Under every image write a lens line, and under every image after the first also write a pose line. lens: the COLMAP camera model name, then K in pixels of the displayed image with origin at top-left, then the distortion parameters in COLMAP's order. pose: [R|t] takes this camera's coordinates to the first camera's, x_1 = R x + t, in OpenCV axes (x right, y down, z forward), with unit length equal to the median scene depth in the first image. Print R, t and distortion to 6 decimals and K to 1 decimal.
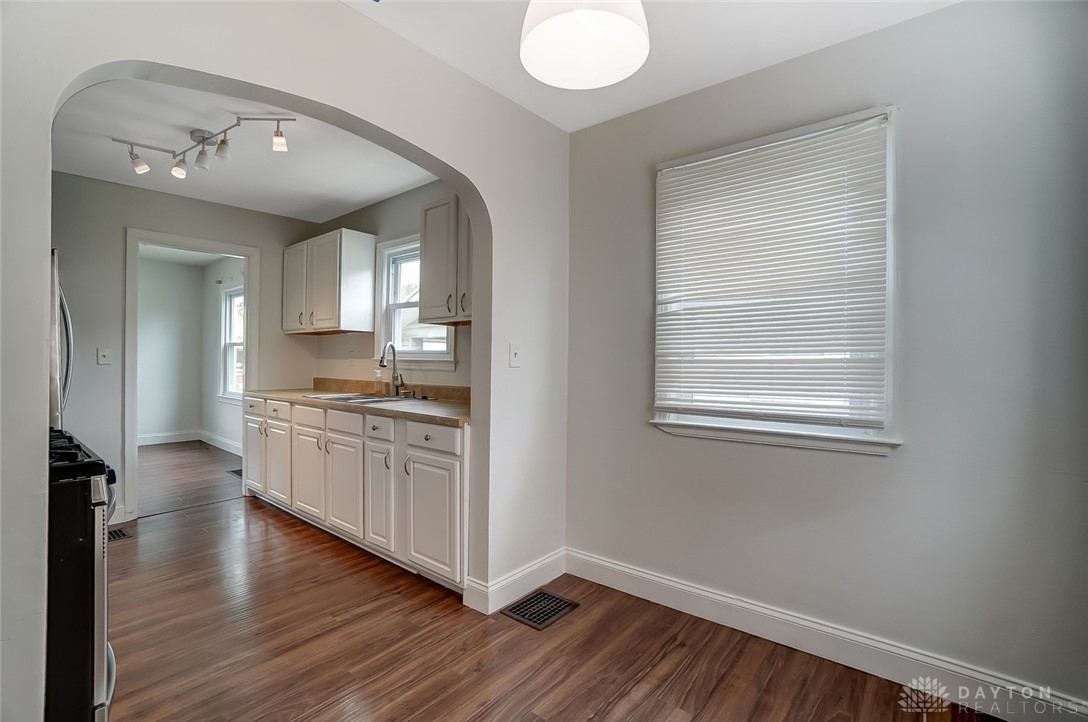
lens RADIAL K [[483.2, 0, 539.1], [0, 483.2, 364.4], [0, 0, 1]] dist [-0.064511, 0.023105]
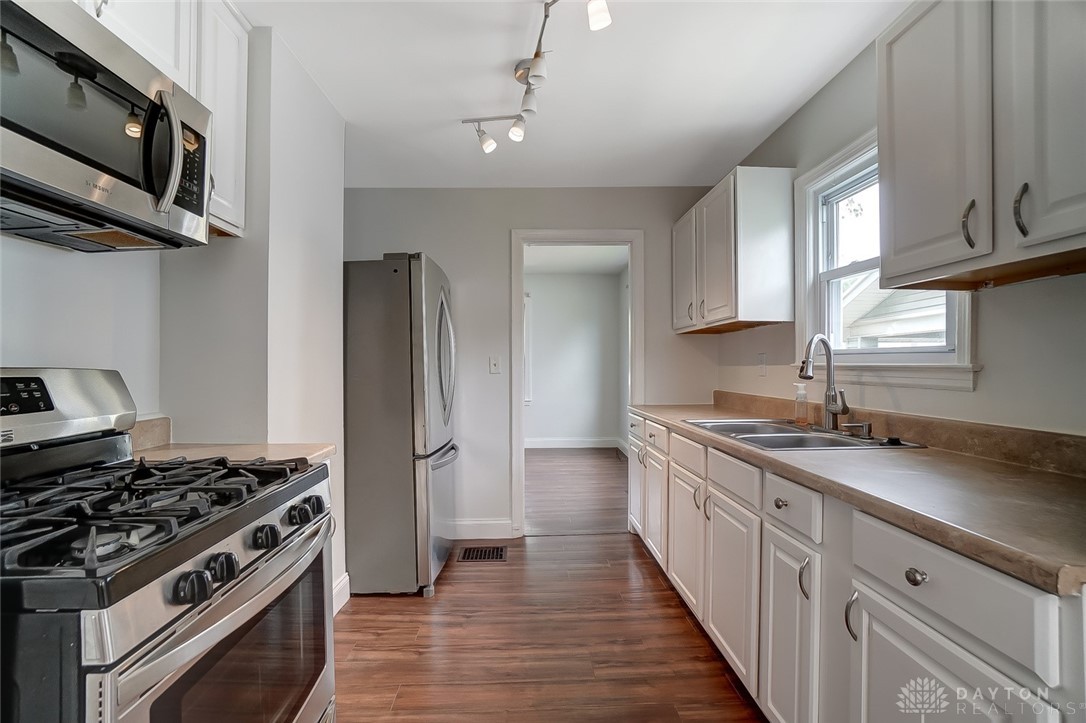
lens RADIAL K [[482.4, 0, 538.1], [0, 482.4, 364.9], [0, 0, 1]] dist [-0.064511, 0.023105]
pose [[0.652231, -0.011227, -0.757937, -0.104299], [0.002188, 0.999914, -0.012928, -0.004275], [0.758017, 0.006773, 0.652200, 0.381539]]
